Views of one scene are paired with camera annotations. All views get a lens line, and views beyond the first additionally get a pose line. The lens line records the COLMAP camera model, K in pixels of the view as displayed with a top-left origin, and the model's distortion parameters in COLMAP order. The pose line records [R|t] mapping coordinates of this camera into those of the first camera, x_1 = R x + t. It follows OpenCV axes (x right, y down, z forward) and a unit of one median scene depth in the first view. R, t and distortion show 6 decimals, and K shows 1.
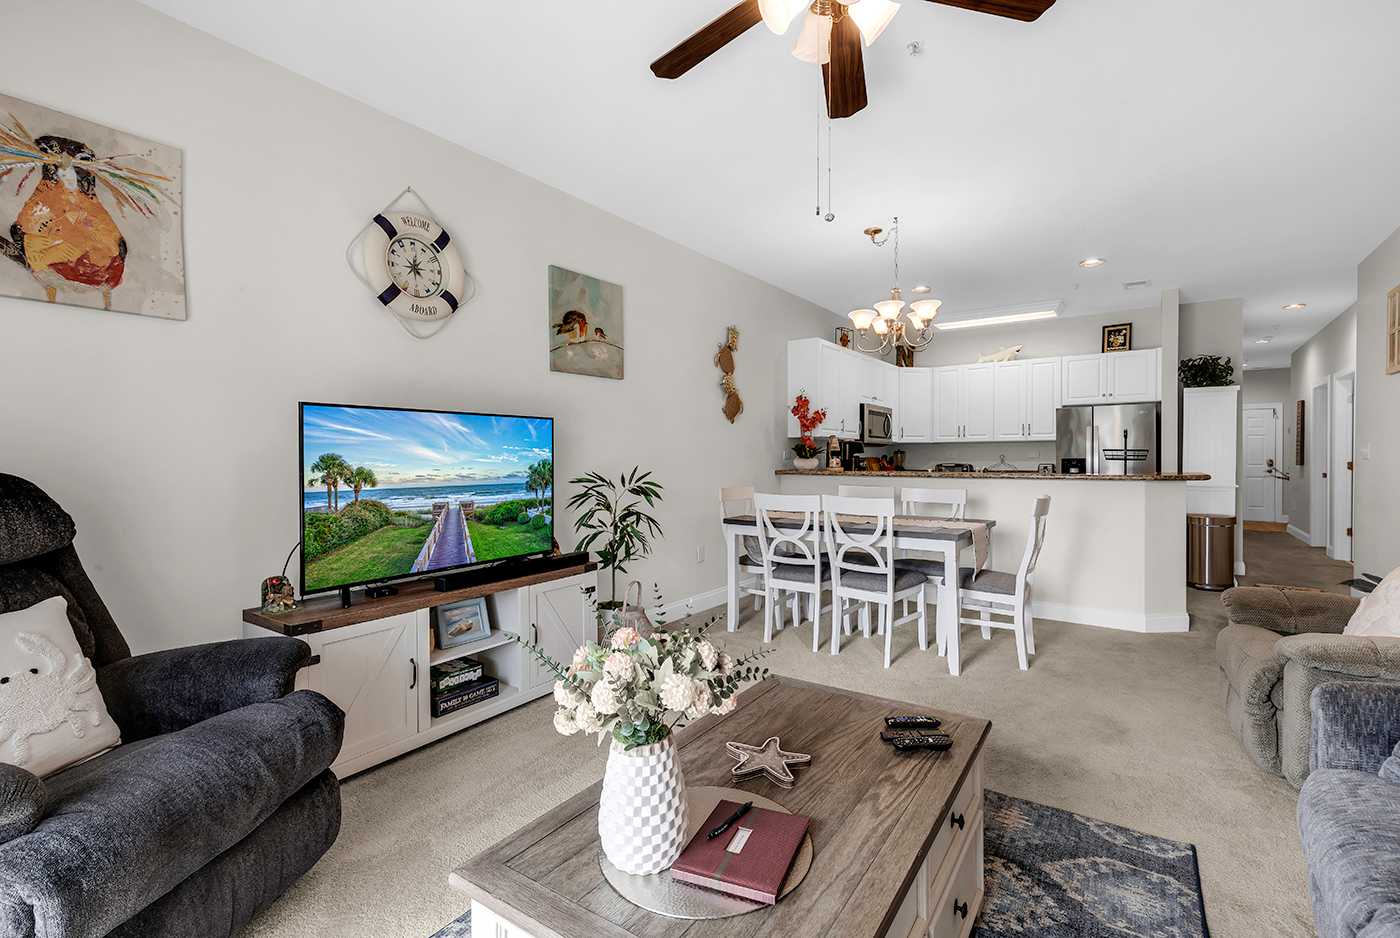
lens RADIAL K [[638.5, 0, 703.9], [0, 638.5, 466.6], [0, 0, 1]] dist [0.007740, -0.002089]
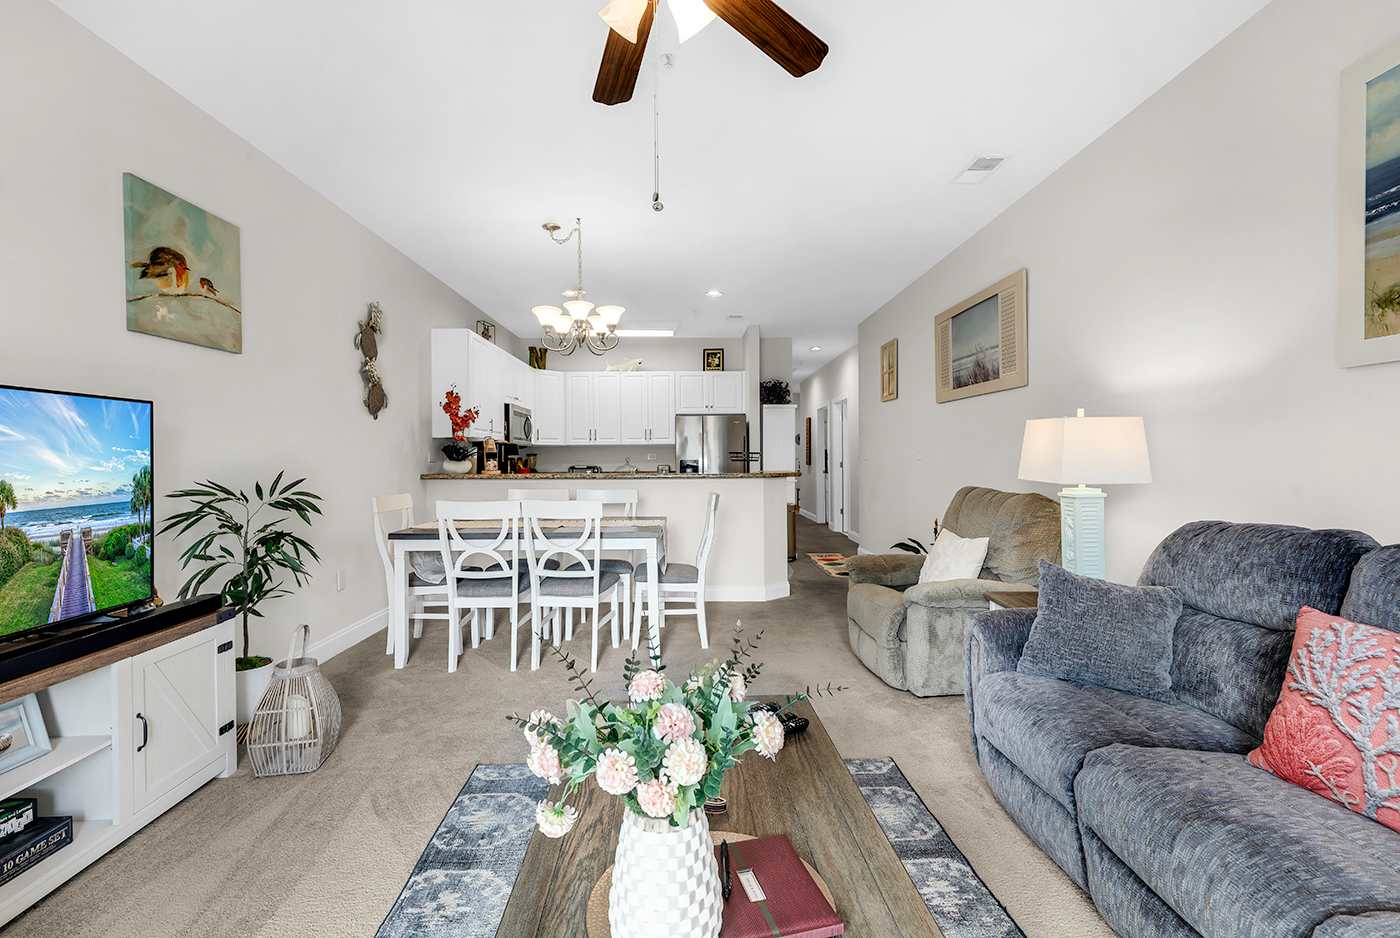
lens RADIAL K [[638.5, 0, 706.0], [0, 638.5, 464.6], [0, 0, 1]] dist [0.007740, -0.002089]
pose [[0.796402, -0.007393, 0.604722, -0.154457], [0.011907, 0.999923, -0.003457, -0.000179], [-0.604650, 0.009953, 0.796429, 0.094662]]
